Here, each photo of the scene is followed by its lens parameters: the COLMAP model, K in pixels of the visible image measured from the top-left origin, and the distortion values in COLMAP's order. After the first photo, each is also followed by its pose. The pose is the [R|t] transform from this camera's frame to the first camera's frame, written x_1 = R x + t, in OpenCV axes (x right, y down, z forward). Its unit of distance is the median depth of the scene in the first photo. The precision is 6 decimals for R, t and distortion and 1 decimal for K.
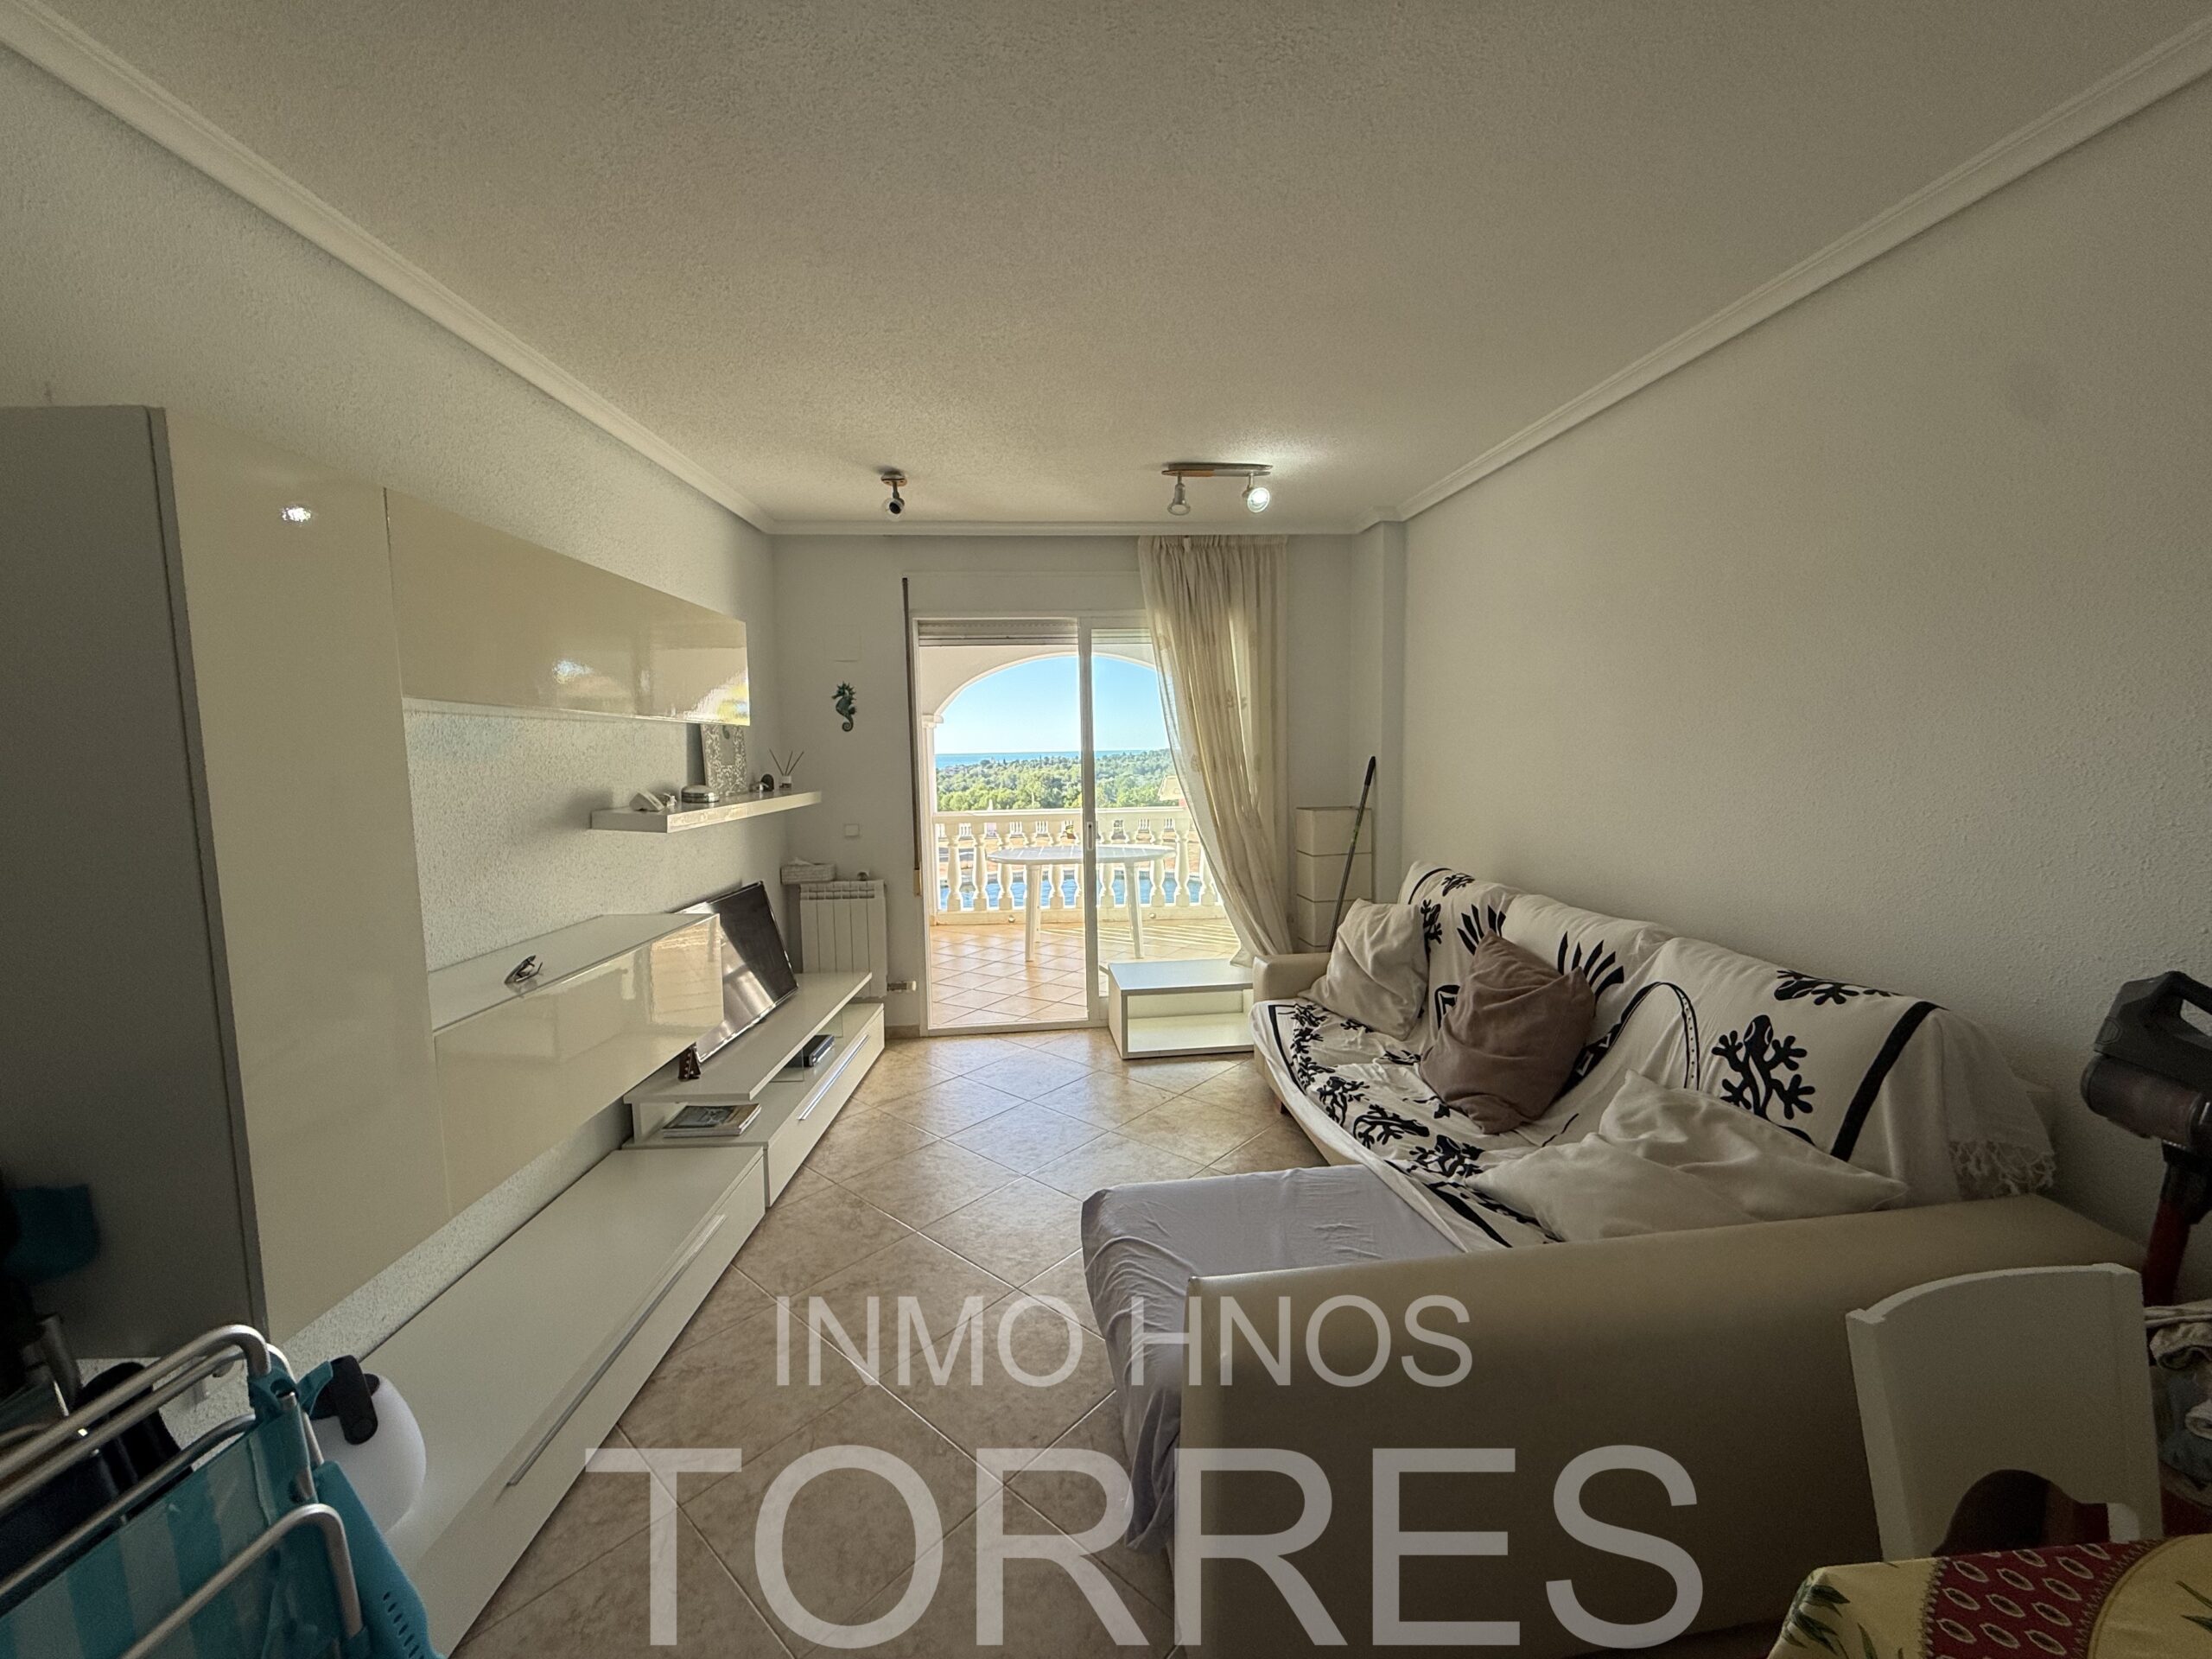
lens RADIAL K [[875.8, 0, 1105.2], [0, 875.8, 827.1], [0, 0, 1]] dist [-0.000148, -0.000244]
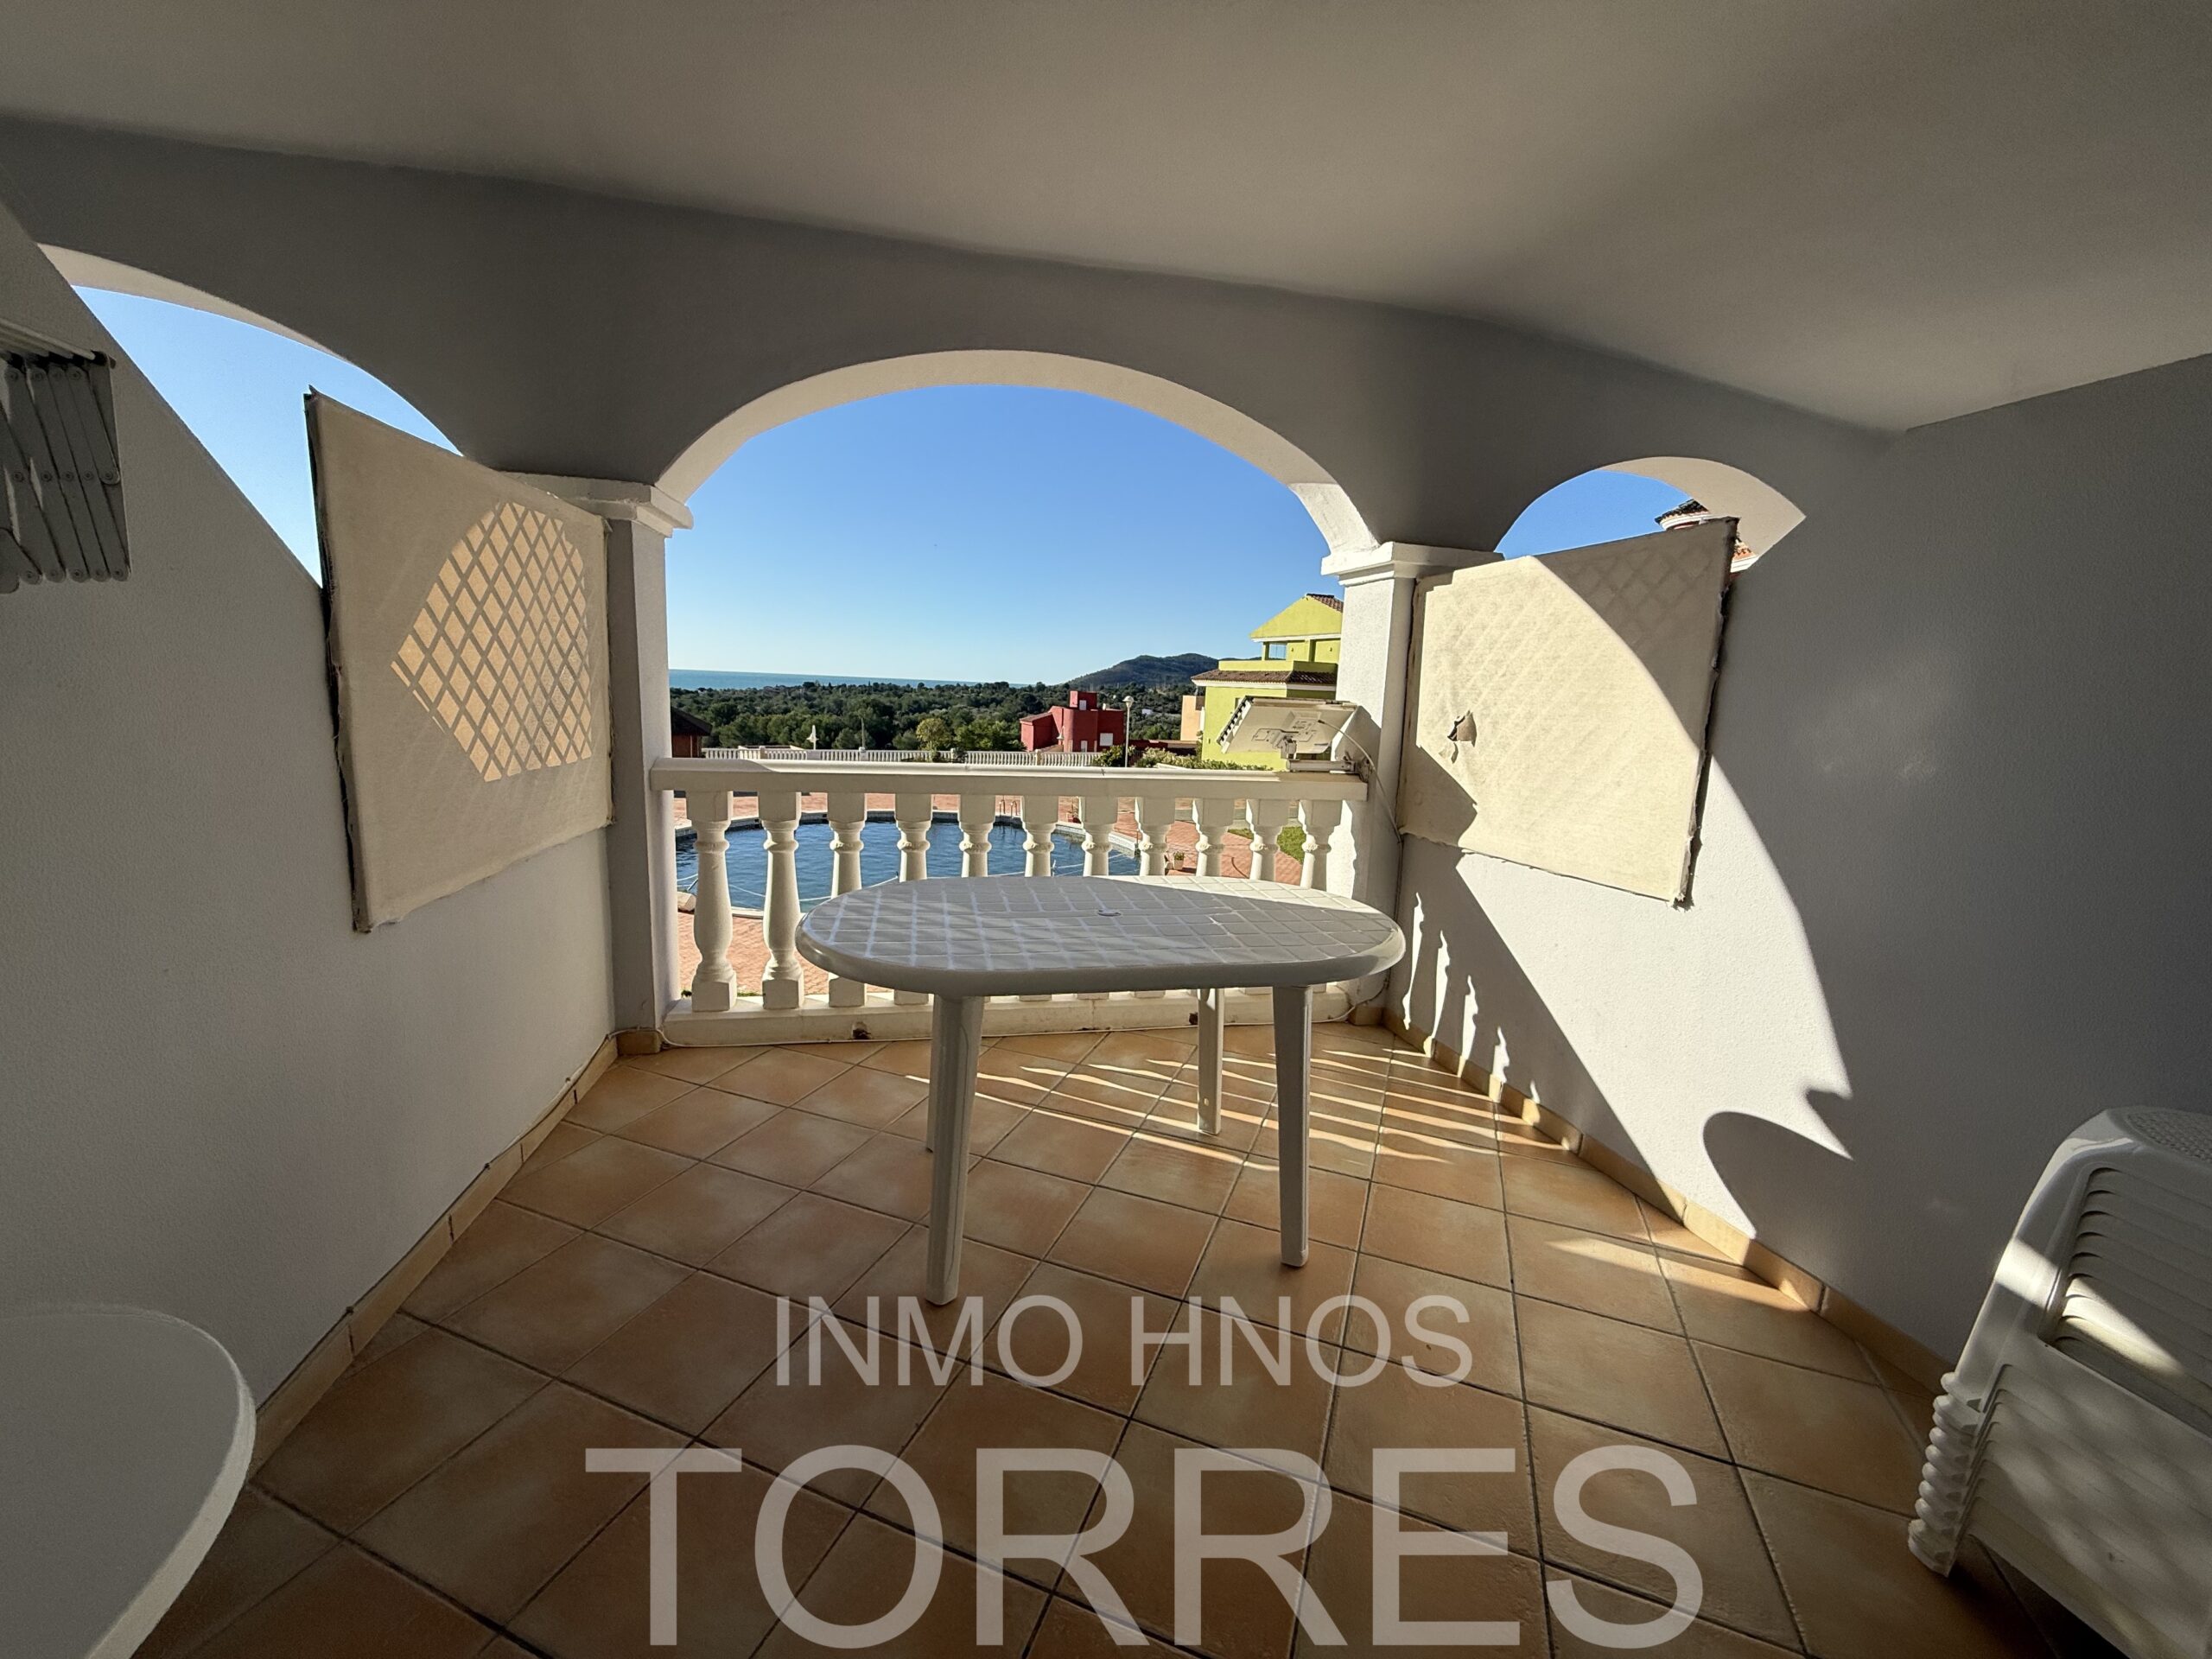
lens RADIAL K [[875.8, 0, 1105.2], [0, 875.8, 827.1], [0, 0, 1]] dist [-0.000148, -0.000244]
pose [[0.980816, 0.031146, 0.192434, -0.132873], [-0.045116, 0.996621, 0.068642, -0.037687], [-0.189646, -0.076007, 0.978906, 1.018817]]
